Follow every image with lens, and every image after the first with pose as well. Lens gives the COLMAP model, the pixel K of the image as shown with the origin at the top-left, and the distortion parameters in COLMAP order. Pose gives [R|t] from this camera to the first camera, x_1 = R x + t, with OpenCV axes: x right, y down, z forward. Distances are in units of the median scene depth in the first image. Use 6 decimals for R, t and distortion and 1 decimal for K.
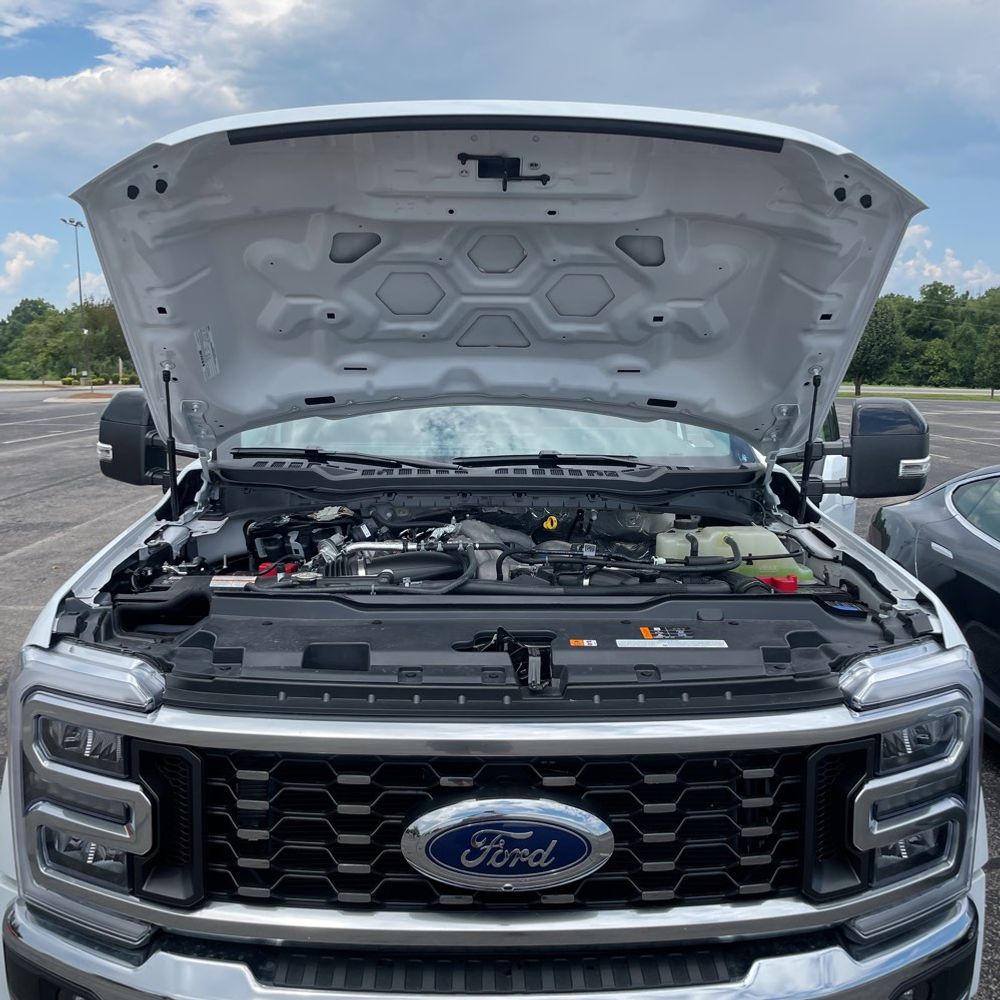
lens RADIAL K [[1003.6, 0, 483.1], [0, 1003.6, 515.1], [0, 0, 1]] dist [0.052891, 0.000000]
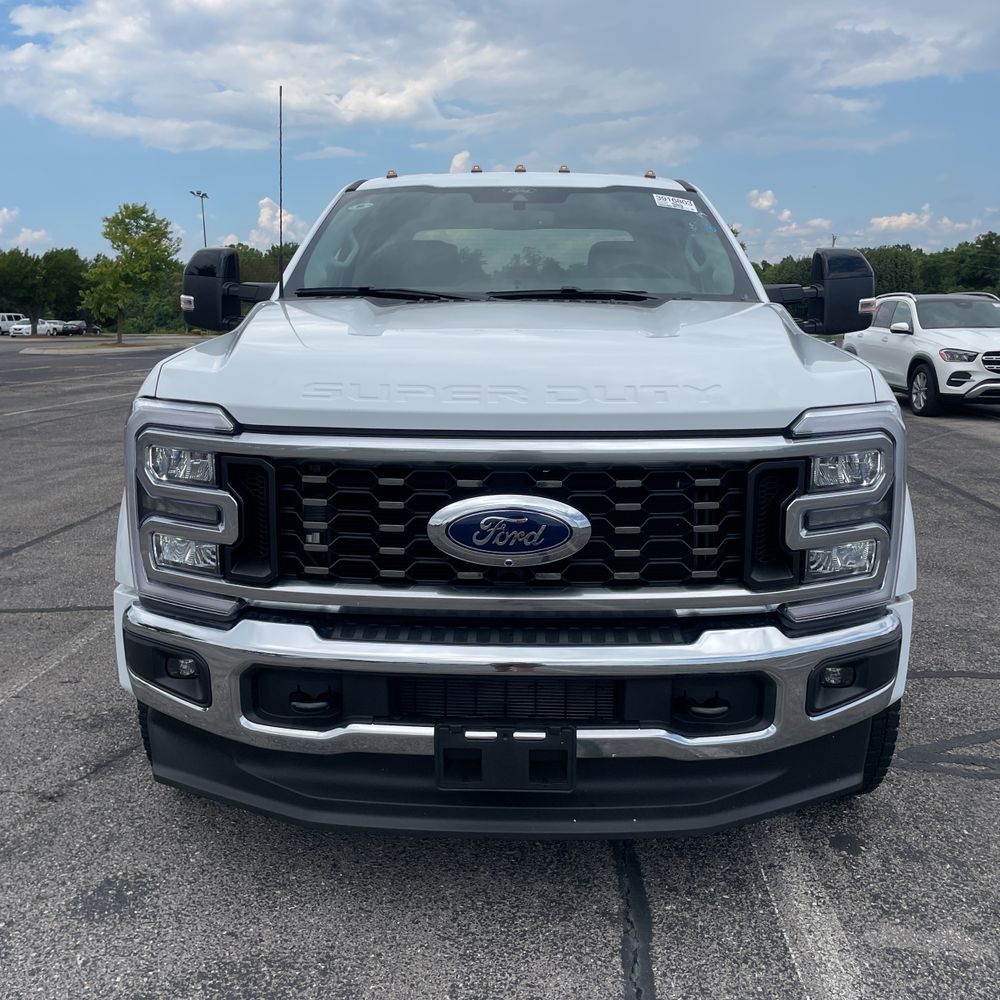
lens RADIAL K [[1003.6, 0, 495.7], [0, 1003.6, 497.2], [0, 0, 1]] dist [0.052891, 0.000000]
pose [[0.998714, 0.003898, -0.050541, 0.068741], [-0.002057, 0.999335, 0.036415, 0.225331], [0.050649, -0.036265, 0.998058, -0.270800]]
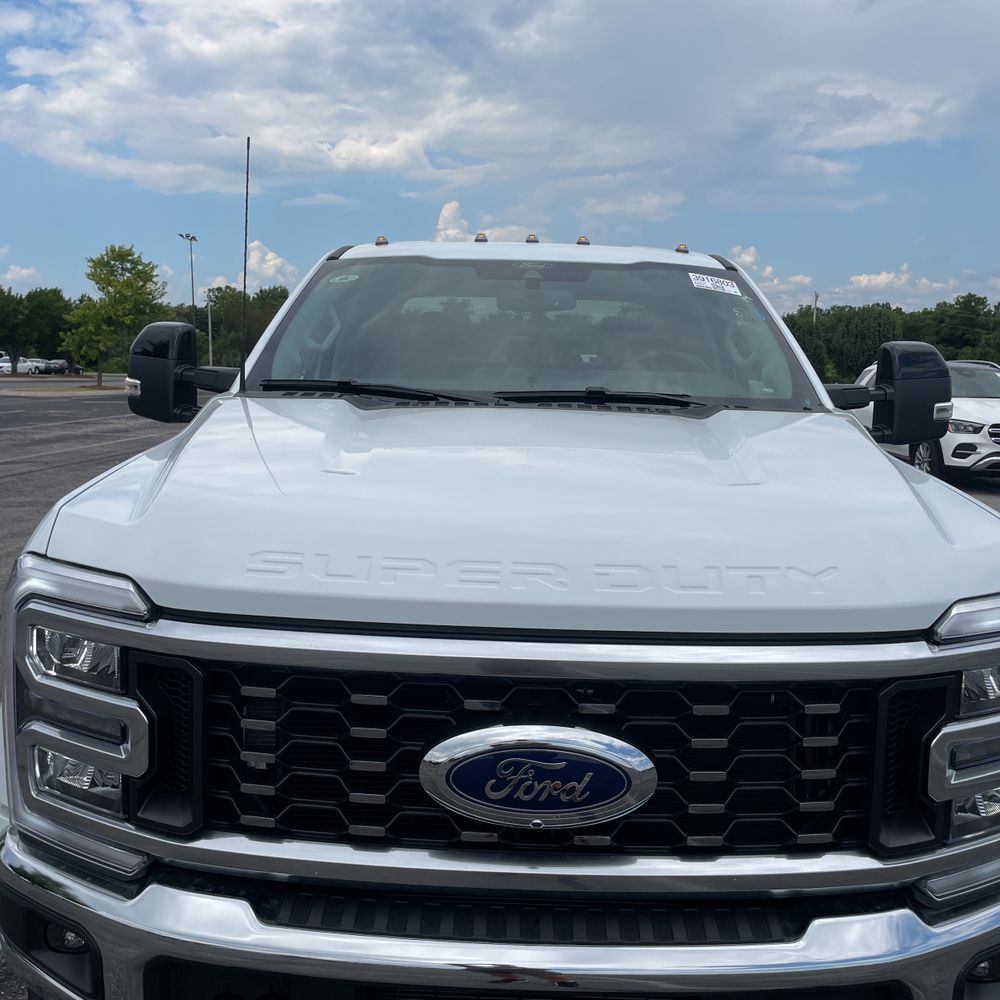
lens RADIAL K [[1003.6, 0, 493.6], [0, 1003.6, 504.5], [0, 0, 1]] dist [0.052891, 0.000000]
pose [[0.999095, 0.023357, -0.035546, 0.010842], [-0.023452, 0.999722, -0.002252, 0.083375], [0.035484, 0.003084, 0.999365, 0.098172]]
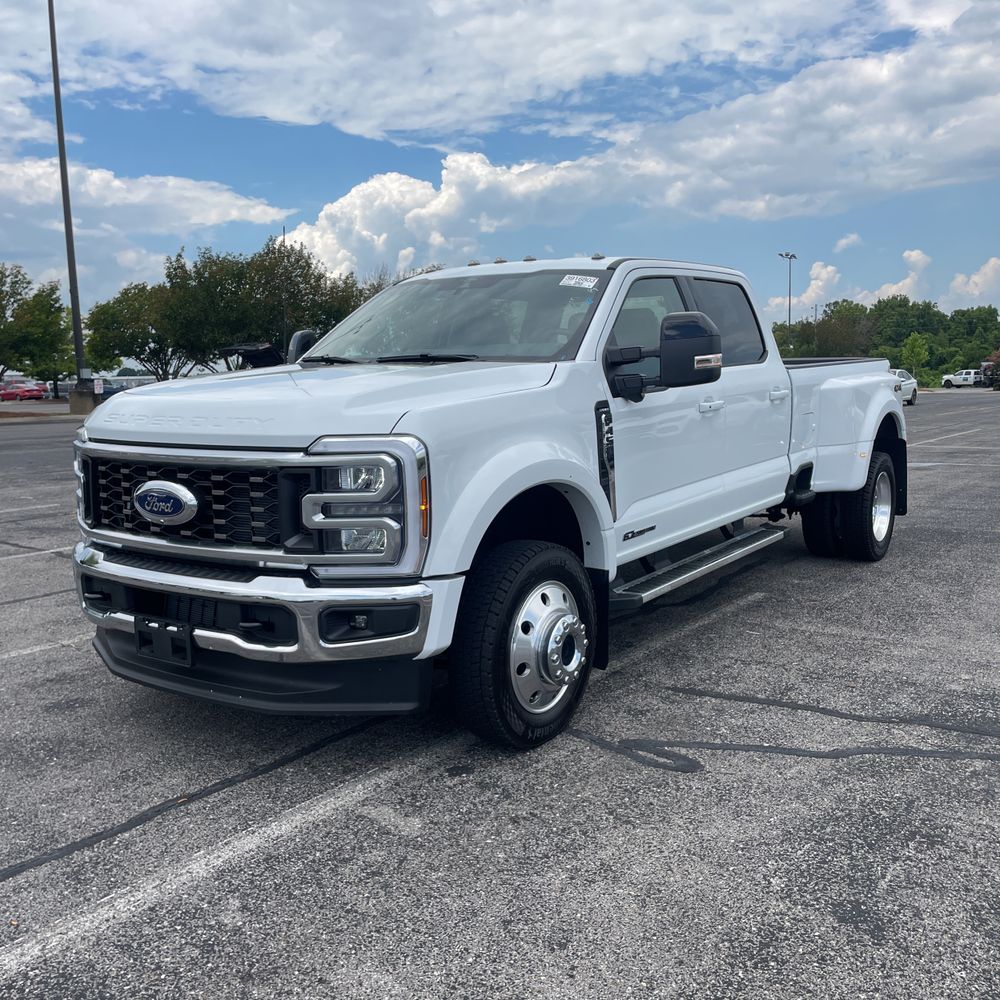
lens RADIAL K [[1003.6, 0, 500.1], [0, 1003.6, 505.7], [0, 0, 1]] dist [0.052891, 0.000000]
pose [[0.803728, 0.054675, -0.592480, 1.809843], [-0.061717, 0.998059, 0.008380, 0.256494], [0.591788, 0.029831, 0.805542, -0.310859]]
